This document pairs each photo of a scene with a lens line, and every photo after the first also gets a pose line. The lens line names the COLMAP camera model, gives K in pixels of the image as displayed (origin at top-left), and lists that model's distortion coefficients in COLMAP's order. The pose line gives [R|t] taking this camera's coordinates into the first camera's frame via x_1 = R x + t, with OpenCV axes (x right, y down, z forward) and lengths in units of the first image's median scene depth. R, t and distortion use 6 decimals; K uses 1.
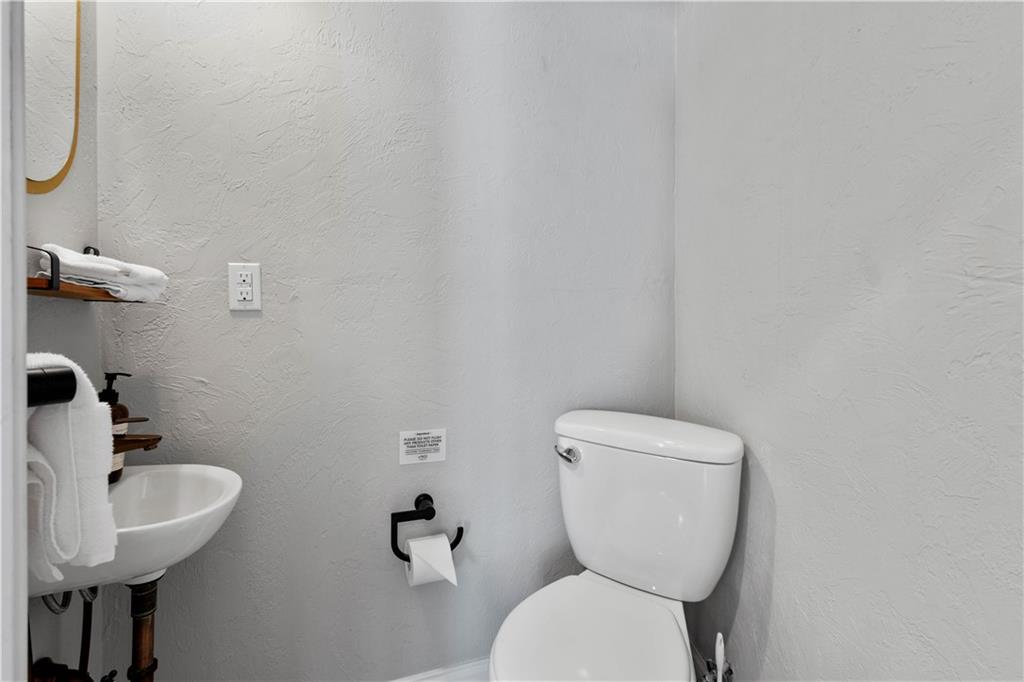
lens RADIAL K [[452.5, 0, 512.0], [0, 452.5, 338.5], [0, 0, 1]] dist [0.009082, -0.001239]
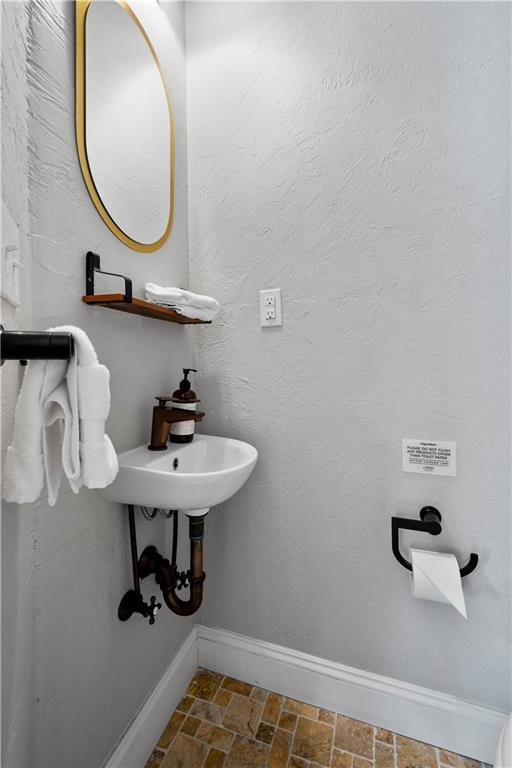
lens RADIAL K [[339.4, 0, 268.7], [0, 339.4, 374.5], [0, 0, 1]] dist [0.009082, -0.001239]
pose [[0.740492, -0.007892, -0.672019, 0.052437], [0.001836, 0.999951, -0.009720, 0.082719], [0.672063, 0.005964, 0.740470, 0.279651]]
